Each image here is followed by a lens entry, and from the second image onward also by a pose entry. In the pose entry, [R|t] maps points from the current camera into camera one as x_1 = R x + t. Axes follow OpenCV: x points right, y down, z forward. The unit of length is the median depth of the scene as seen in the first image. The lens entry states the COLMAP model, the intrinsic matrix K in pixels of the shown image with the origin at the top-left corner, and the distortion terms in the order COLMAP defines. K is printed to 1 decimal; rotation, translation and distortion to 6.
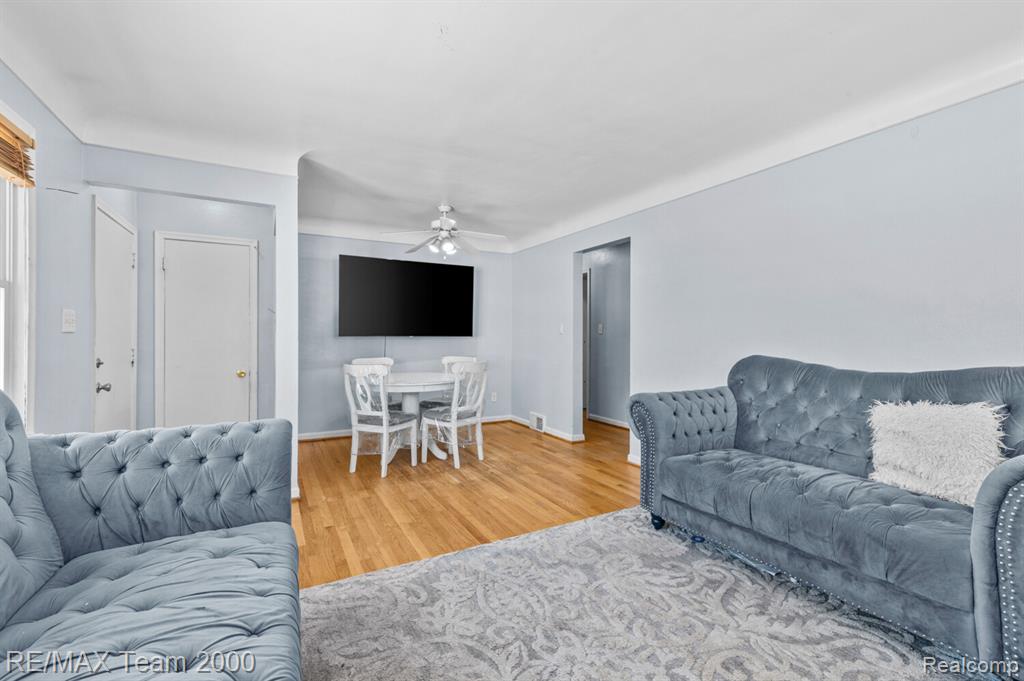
lens RADIAL K [[467.8, 0, 530.2], [0, 467.8, 334.7], [0, 0, 1]] dist [0.013266, -0.000196]
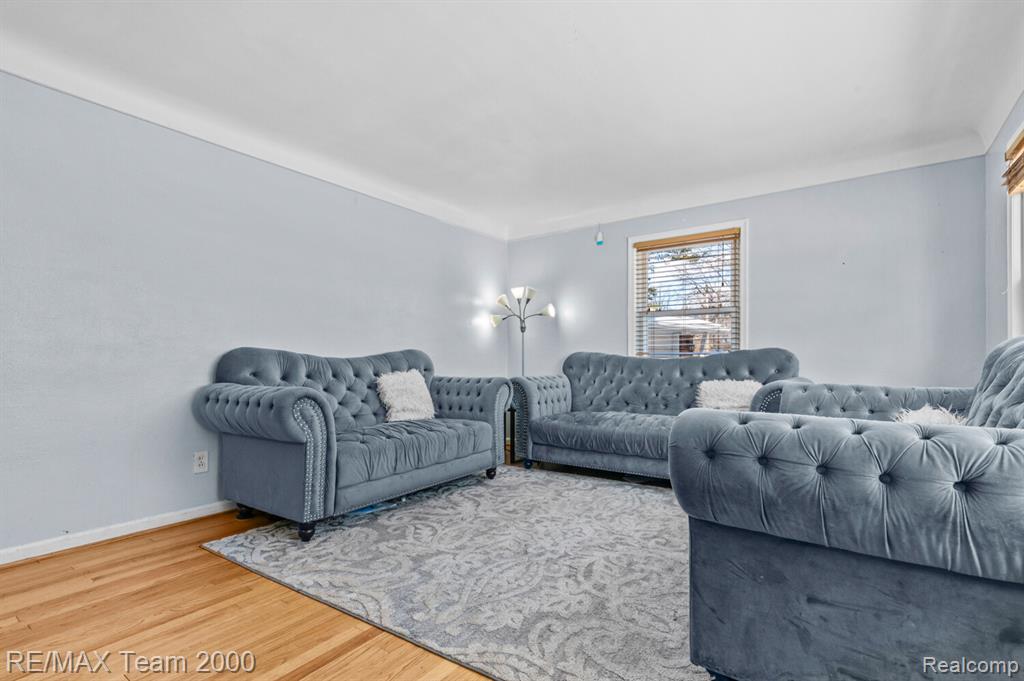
lens RADIAL K [[477.7, 0, 512.7], [0, 477.7, 364.3], [0, 0, 1]] dist [0.013664, 0.000024]
pose [[-0.422871, -0.005961, 0.906170, -0.917503], [-0.004964, 0.999979, 0.004261, 0.104567], [-0.906176, -0.002697, -0.422891, 1.354812]]
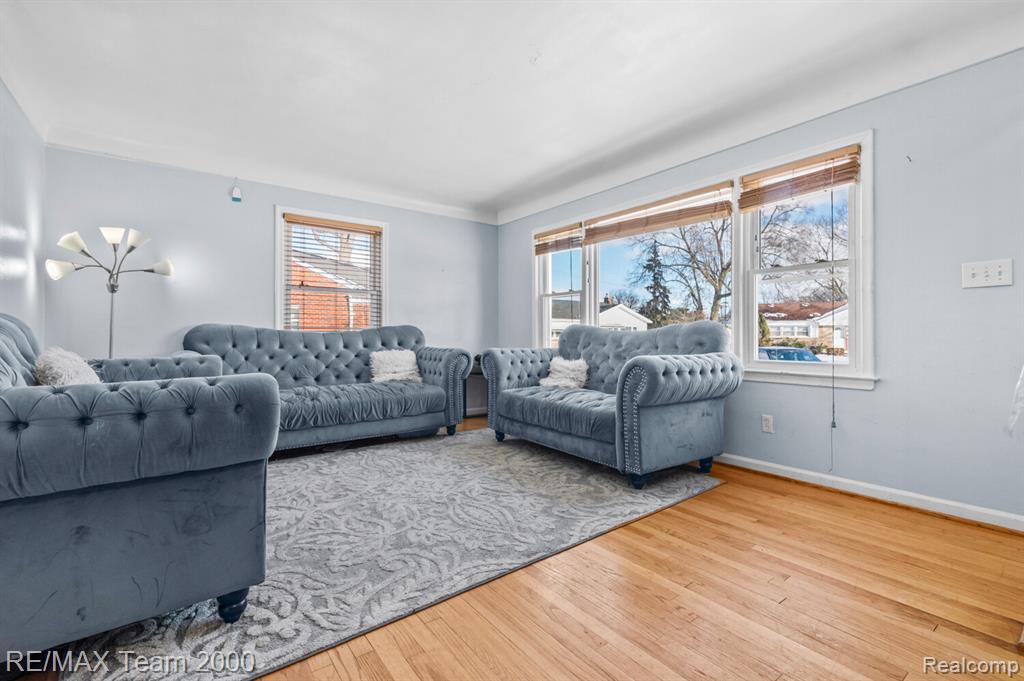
lens RADIAL K [[467.8, 0, 530.2], [0, 467.8, 334.7], [0, 0, 1]] dist [0.013266, -0.000196]
pose [[-0.988293, -0.001419, -0.152561, 0.018214], [-0.000288, 0.999972, -0.007434, 0.111378], [0.152567, -0.007303, -0.988266, 2.102741]]
